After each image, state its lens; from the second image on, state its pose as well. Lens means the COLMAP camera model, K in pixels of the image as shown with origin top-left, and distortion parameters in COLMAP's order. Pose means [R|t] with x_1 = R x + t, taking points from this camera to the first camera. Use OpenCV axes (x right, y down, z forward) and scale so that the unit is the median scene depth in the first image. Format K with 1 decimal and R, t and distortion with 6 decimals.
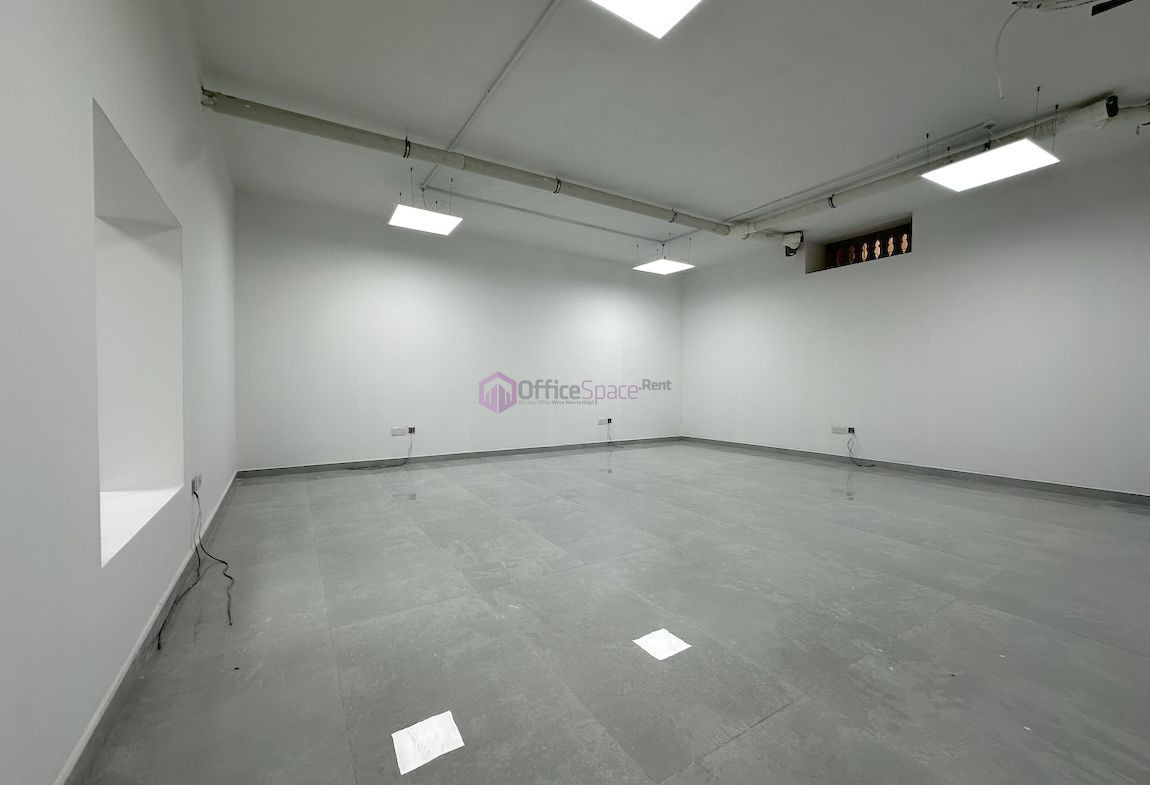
lens RADIAL K [[458.0, 0, 575.0], [0, 458.0, 392.5], [0, 0, 1]] dist [-0.001857, -0.000042]
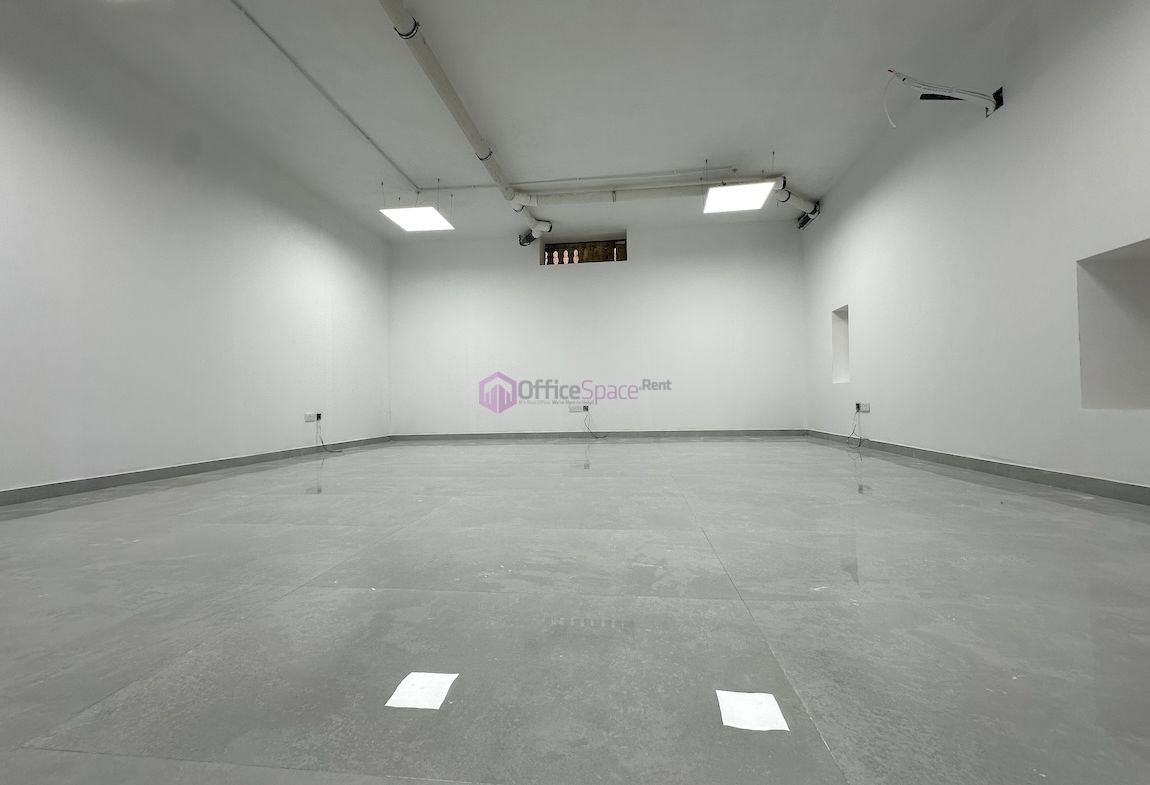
lens RADIAL K [[458.0, 0, 575.0], [0, 458.0, 392.5], [0, 0, 1]] dist [-0.001857, -0.000042]
pose [[0.623777, 0.001714, 0.781600, -0.334051], [0.034822, 0.998944, -0.029982, 0.085792], [-0.780826, 0.045919, 0.623059, 0.350192]]
